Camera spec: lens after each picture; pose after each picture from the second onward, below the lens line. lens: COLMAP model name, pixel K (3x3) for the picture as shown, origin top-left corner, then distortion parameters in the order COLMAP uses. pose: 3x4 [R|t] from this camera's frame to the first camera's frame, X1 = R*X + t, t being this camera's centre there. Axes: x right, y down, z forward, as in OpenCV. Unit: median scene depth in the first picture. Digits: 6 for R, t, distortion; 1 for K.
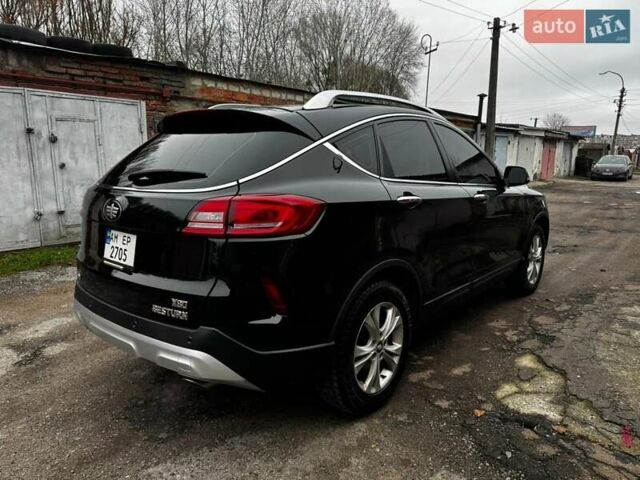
lens RADIAL K [[452.2, 0, 325.4], [0, 452.2, 244.4], [0, 0, 1]] dist [0.004038, 0.003030]
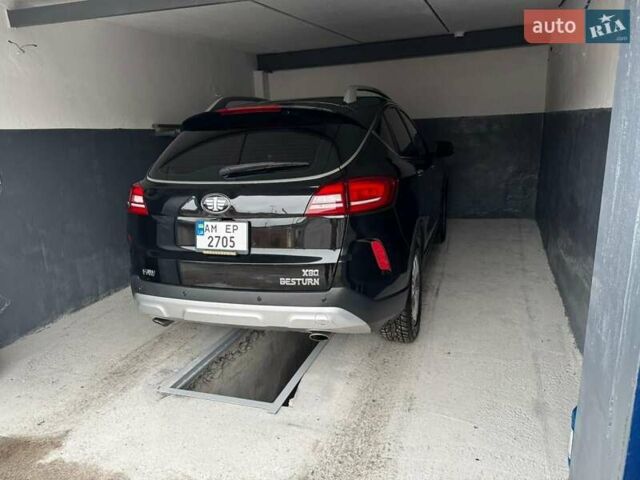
lens RADIAL K [[452.2, 0, 320.0], [0, 452.2, 240.8], [0, 0, 1]] dist [0.004038, 0.003030]
pose [[0.924329, -0.146274, 0.352450, -0.633430], [0.125469, 0.988761, 0.081301, -0.042000], [-0.360380, -0.030927, 0.932293, -0.108670]]
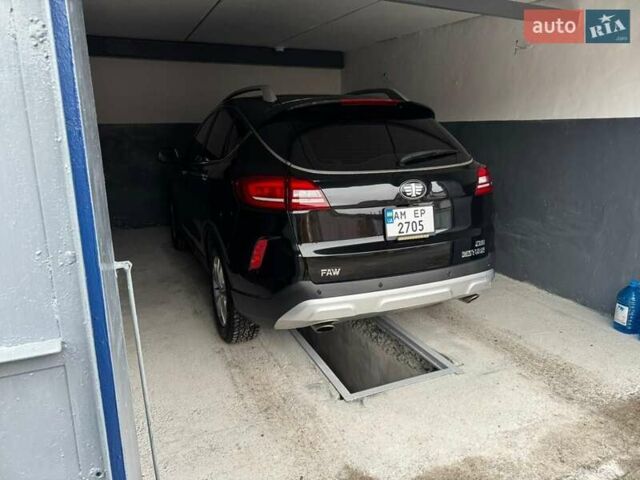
lens RADIAL K [[452.2, 0, 320.5], [0, 452.2, 238.2], [0, 0, 1]] dist [0.004038, 0.003030]
pose [[0.430167, -0.225883, 0.874033, -1.582553], [0.171302, 0.971024, 0.166641, -0.183820], [-0.886347, 0.078040, 0.456397, 0.698258]]
